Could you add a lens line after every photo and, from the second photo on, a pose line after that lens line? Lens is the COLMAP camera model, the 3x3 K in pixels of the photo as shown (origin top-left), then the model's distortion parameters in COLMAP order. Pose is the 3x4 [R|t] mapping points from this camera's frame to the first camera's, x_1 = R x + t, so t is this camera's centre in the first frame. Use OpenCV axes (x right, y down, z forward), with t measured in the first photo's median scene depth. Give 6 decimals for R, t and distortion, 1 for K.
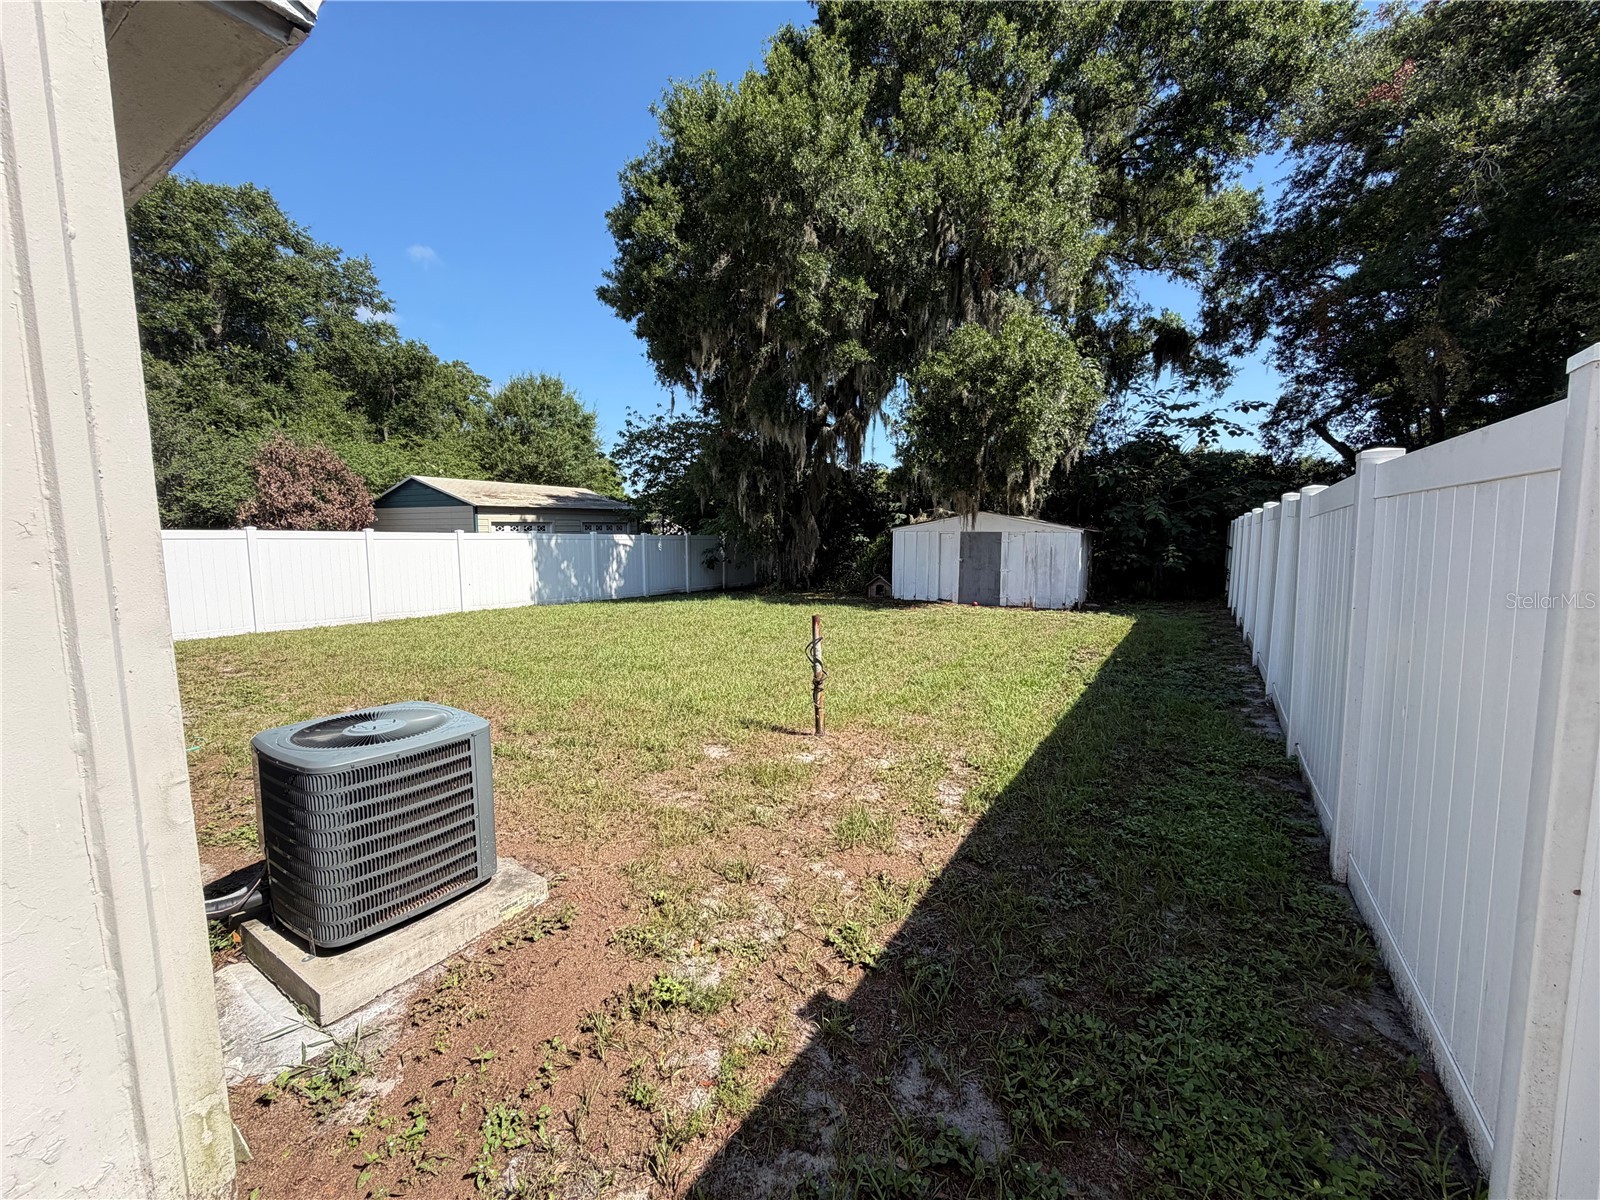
lens RADIAL K [[636.9, 0, 794.2], [0, 636.9, 601.4], [0, 0, 1]] dist [-0.000448, -0.000224]
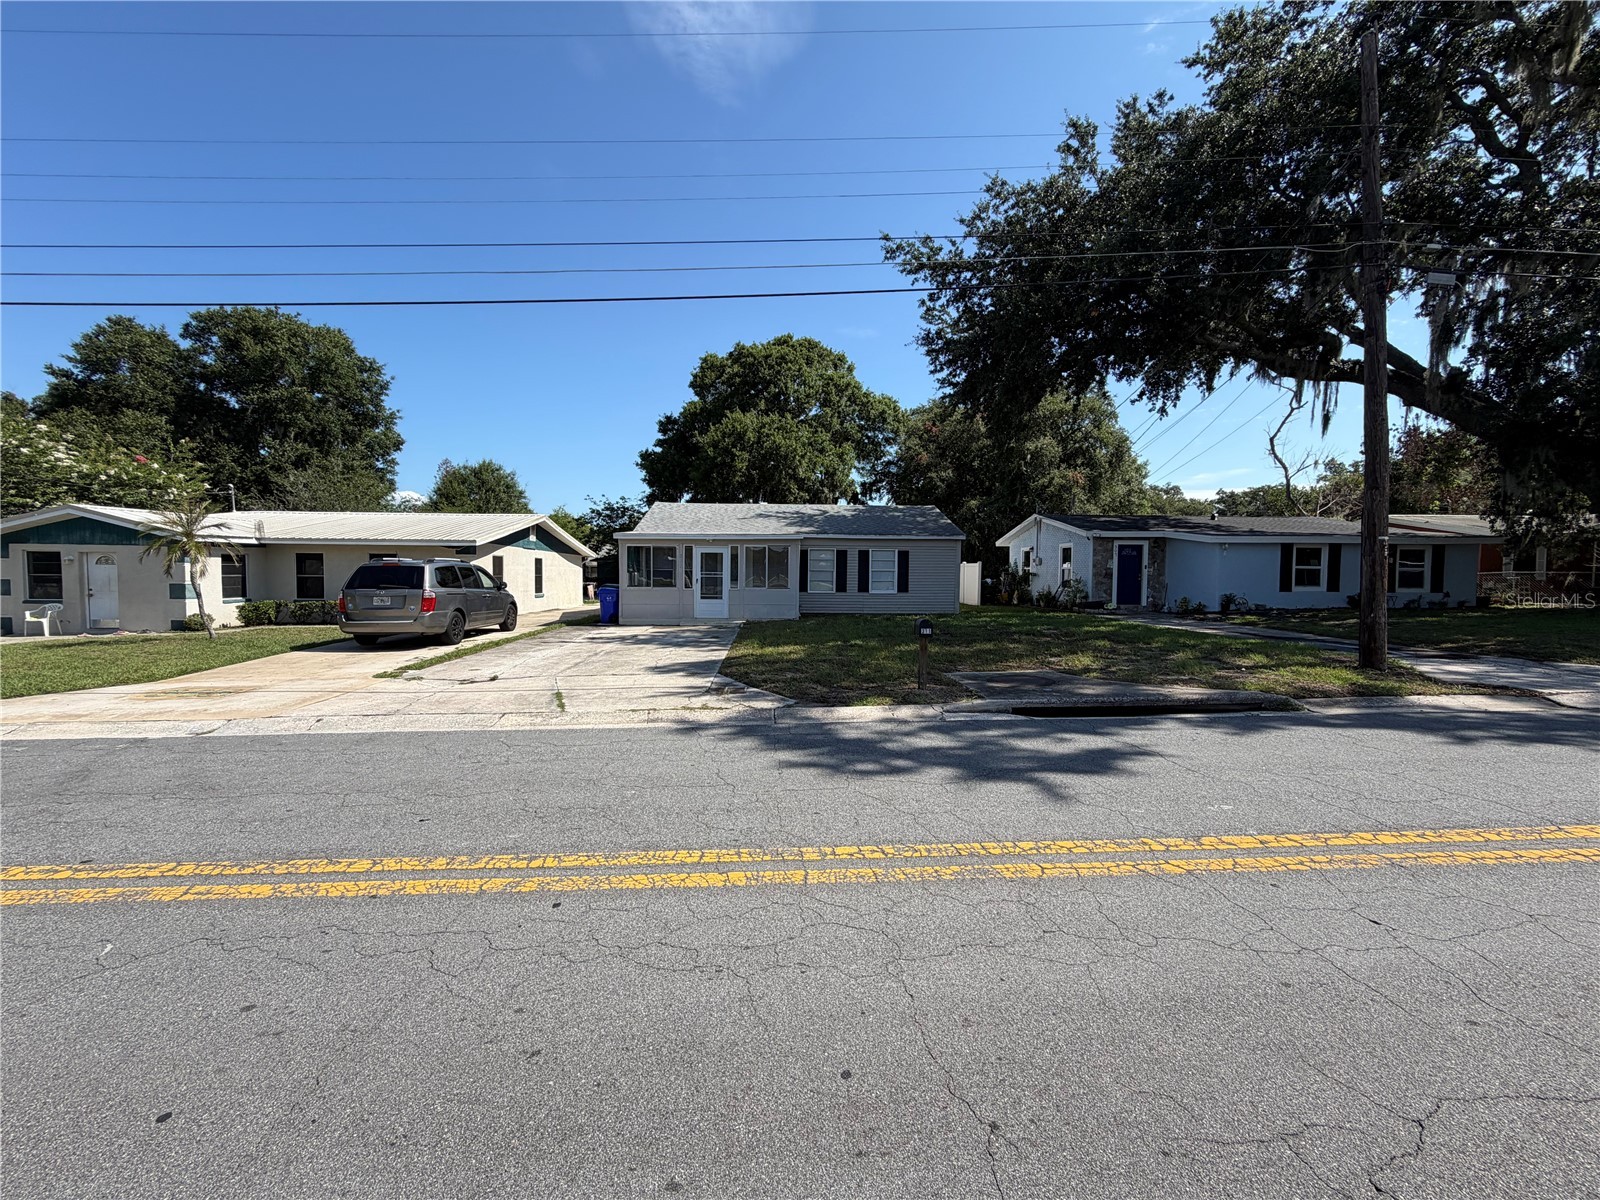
lens RADIAL K [[636.9, 0, 795.3], [0, 636.9, 601.7], [0, 0, 1]] dist [-0.000448, -0.000224]
pose [[0.825610, -0.020840, 0.563856, -1.356255], [0.054602, 0.997579, -0.043078, 0.138440], [-0.561593, 0.066354, 0.824749, -1.214807]]
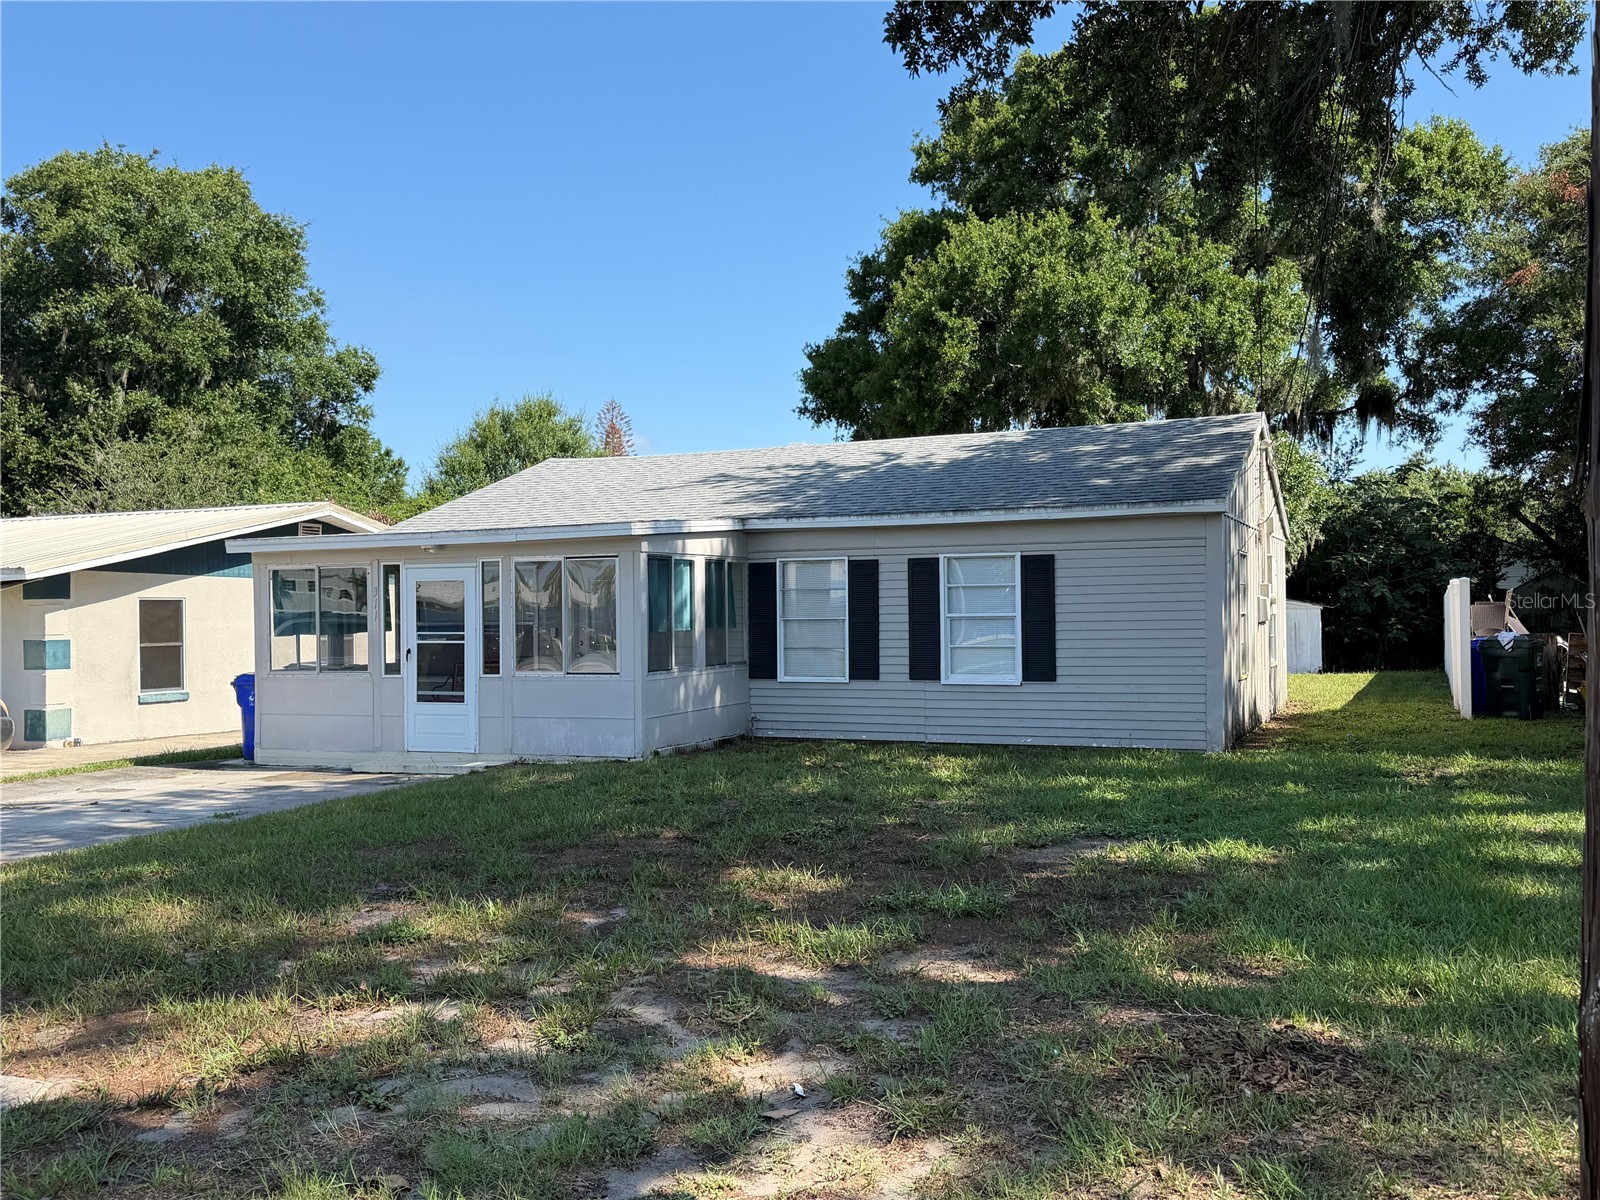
lens RADIAL K [[1416.8, 0, 800.4], [0, 1416.8, 606.9], [0, 0, 1]] dist [0.114794, -0.196561]
pose [[0.988450, -0.012629, 0.151017, -0.736594], [0.029925, 0.993165, -0.112817, 0.129157], [-0.148560, 0.116033, 0.982072, -1.189107]]
